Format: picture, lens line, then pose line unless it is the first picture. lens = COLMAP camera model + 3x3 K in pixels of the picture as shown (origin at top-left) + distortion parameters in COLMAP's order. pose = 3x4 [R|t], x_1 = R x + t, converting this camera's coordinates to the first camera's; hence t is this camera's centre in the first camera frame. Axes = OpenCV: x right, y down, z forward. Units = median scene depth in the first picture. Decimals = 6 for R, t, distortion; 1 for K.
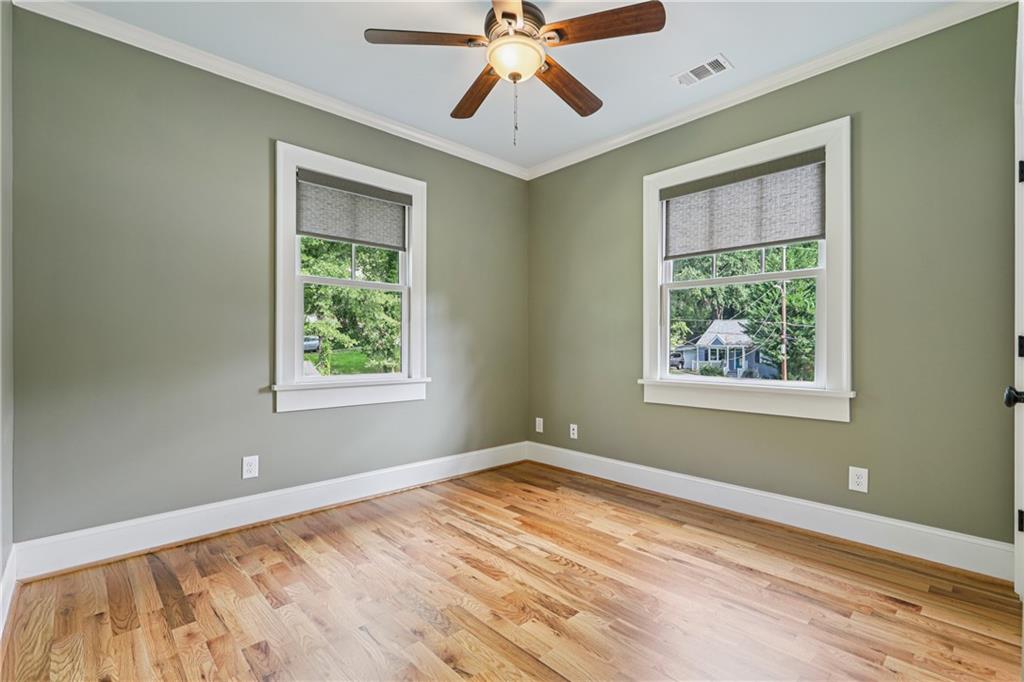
lens RADIAL K [[468.5, 0, 516.5], [0, 468.5, 346.1], [0, 0, 1]] dist [-0.002447, 0.003785]
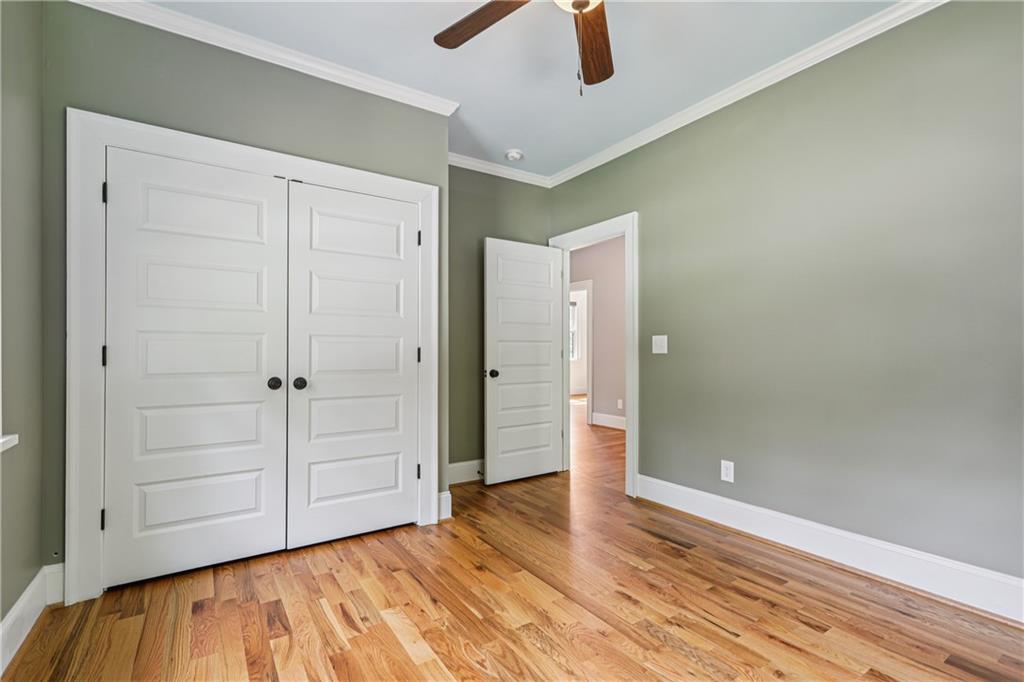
lens RADIAL K [[468.5, 0, 516.5], [0, 468.5, 346.1], [0, 0, 1]] dist [-0.002447, 0.003785]
pose [[-0.986219, 0.003712, 0.165401, -0.031731], [0.003060, 0.999987, -0.004192, -0.014035], [-0.165415, -0.003629, -0.986217, 1.973414]]
